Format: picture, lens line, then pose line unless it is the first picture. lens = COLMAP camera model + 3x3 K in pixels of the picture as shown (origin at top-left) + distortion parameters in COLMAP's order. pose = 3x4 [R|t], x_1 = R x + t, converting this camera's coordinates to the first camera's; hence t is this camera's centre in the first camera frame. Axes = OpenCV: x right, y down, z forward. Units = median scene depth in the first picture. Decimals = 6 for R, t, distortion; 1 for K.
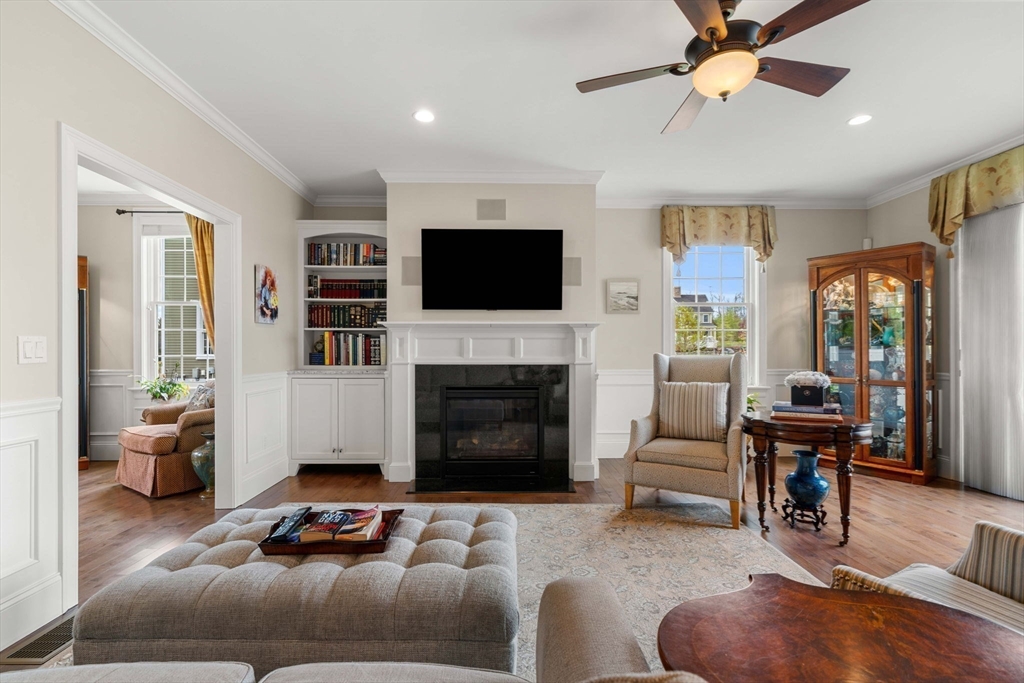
lens RADIAL K [[458.7, 0, 509.7], [0, 458.7, 343.7], [0, 0, 1]] dist [-0.002880, 0.000259]
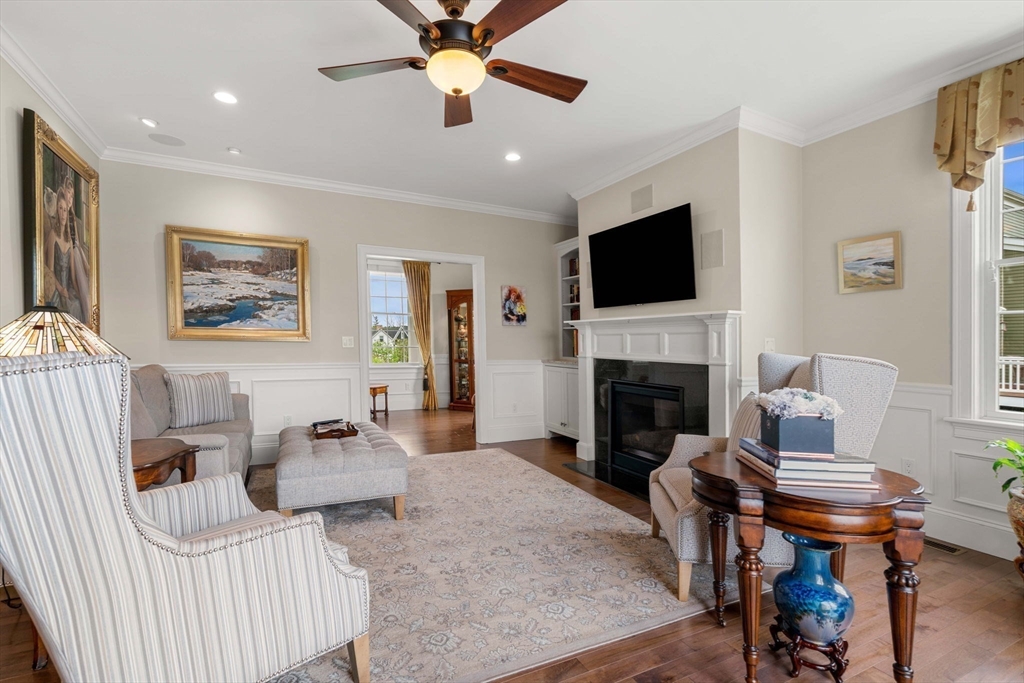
lens RADIAL K [[476.2, 0, 507.6], [0, 476.2, 352.6], [0, 0, 1]] dist [0.000021, 0.000100]
pose [[0.429985, 0.022612, -0.902553, 0.746560], [-0.001393, 0.999702, 0.024383, 0.003676], [0.902835, -0.009227, 0.429888, 0.317944]]
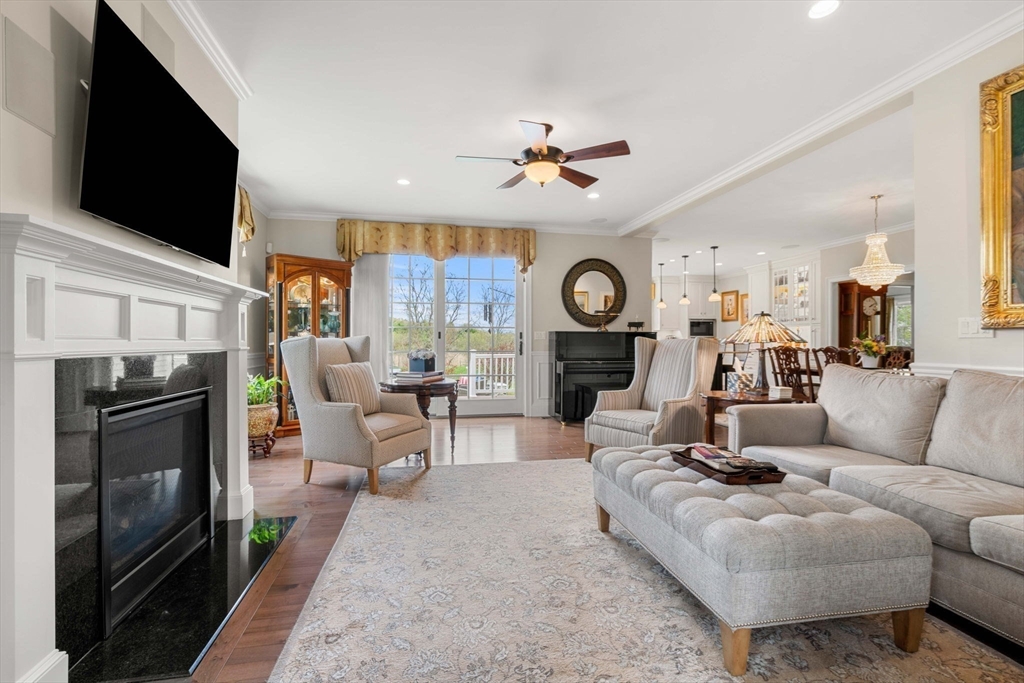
lens RADIAL K [[458.7, 0, 509.7], [0, 458.7, 343.7], [0, 0, 1]] dist [-0.002880, 0.000259]
pose [[-0.189294, -0.002937, 0.981916, -0.610117], [-0.011068, 0.999938, 0.000857, 0.029636], [-0.981858, -0.010706, -0.189315, 0.736355]]
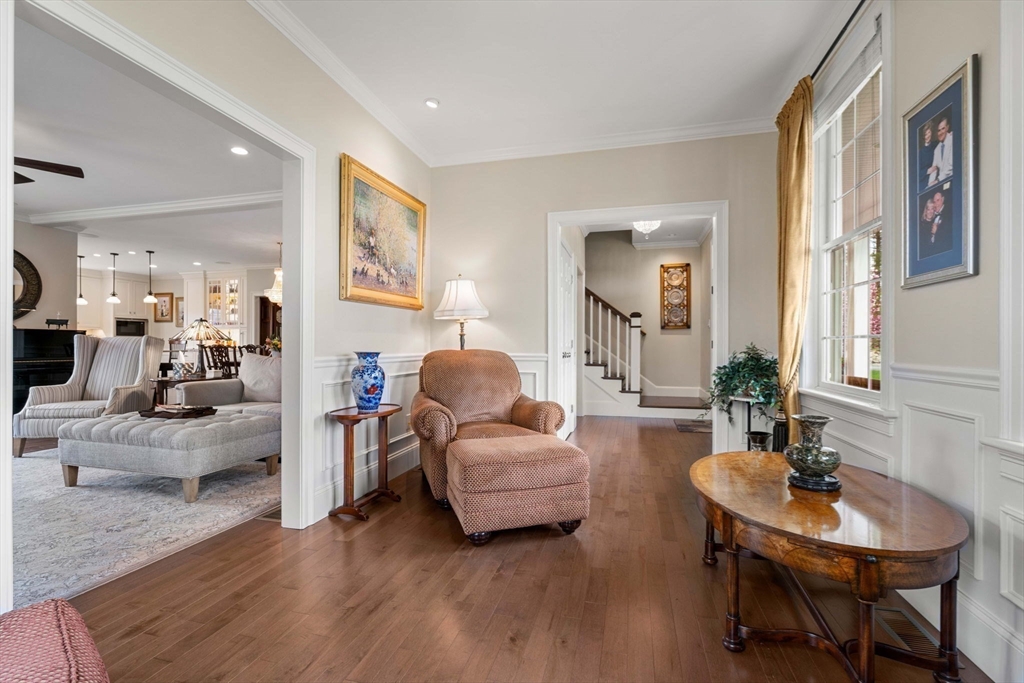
lens RADIAL K [[458.7, 0, 509.7], [0, 458.7, 343.7], [0, 0, 1]] dist [-0.002880, 0.000259]
pose [[-0.962746, -0.000305, 0.270406, -0.969132], [-0.004186, 0.999896, -0.013777, 0.045836], [-0.270373, -0.014396, -0.962648, 1.053857]]
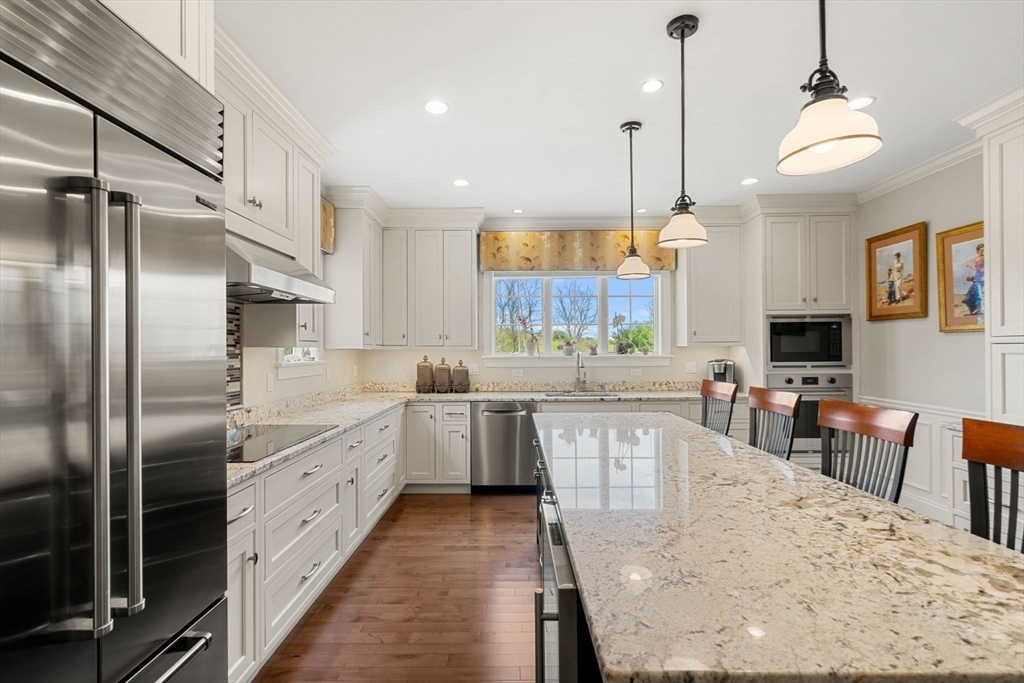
lens RADIAL K [[460.8, 0, 509.8], [0, 460.8, 346.4], [0, 0, 1]] dist [-0.000271, 0.000055]
pose [[0.025259, 0.007289, 0.999654, 0.895735], [-0.002275, 0.999971, -0.007234, -0.054023], [-0.999678, -0.002091, 0.025275, -0.325524]]
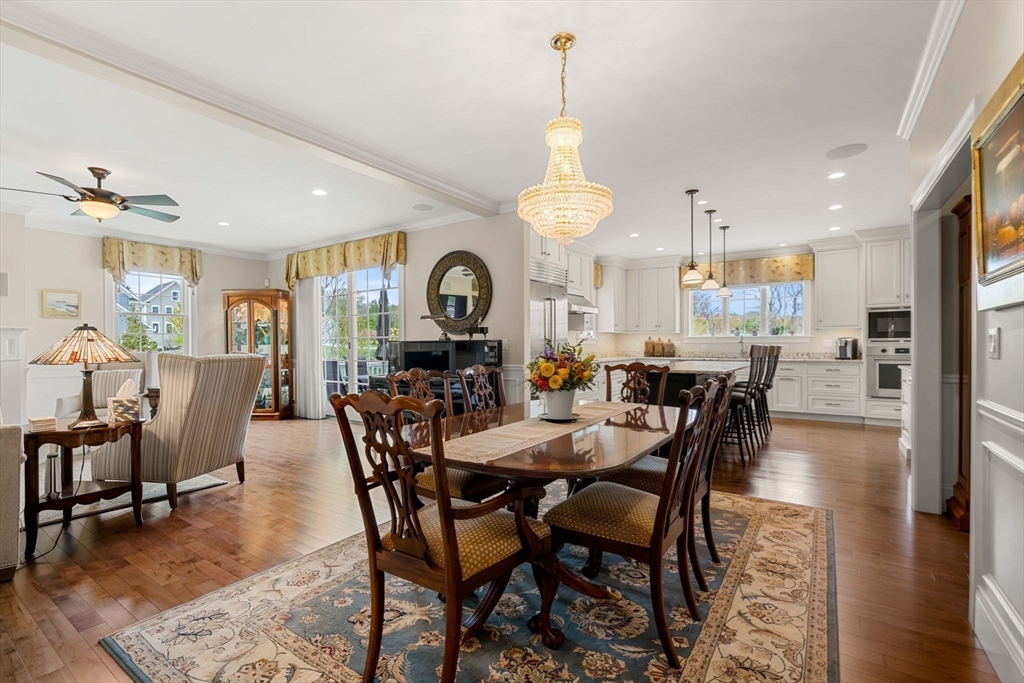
lens RADIAL K [[460.8, 0, 509.8], [0, 460.8, 346.4], [0, 0, 1]] dist [-0.000271, 0.000055]
pose [[0.588208, -0.005110, 0.808694, -0.051439], [-0.004107, 0.999948, 0.009306, -0.010165], [-0.808699, -0.008795, 0.588156, -0.812779]]
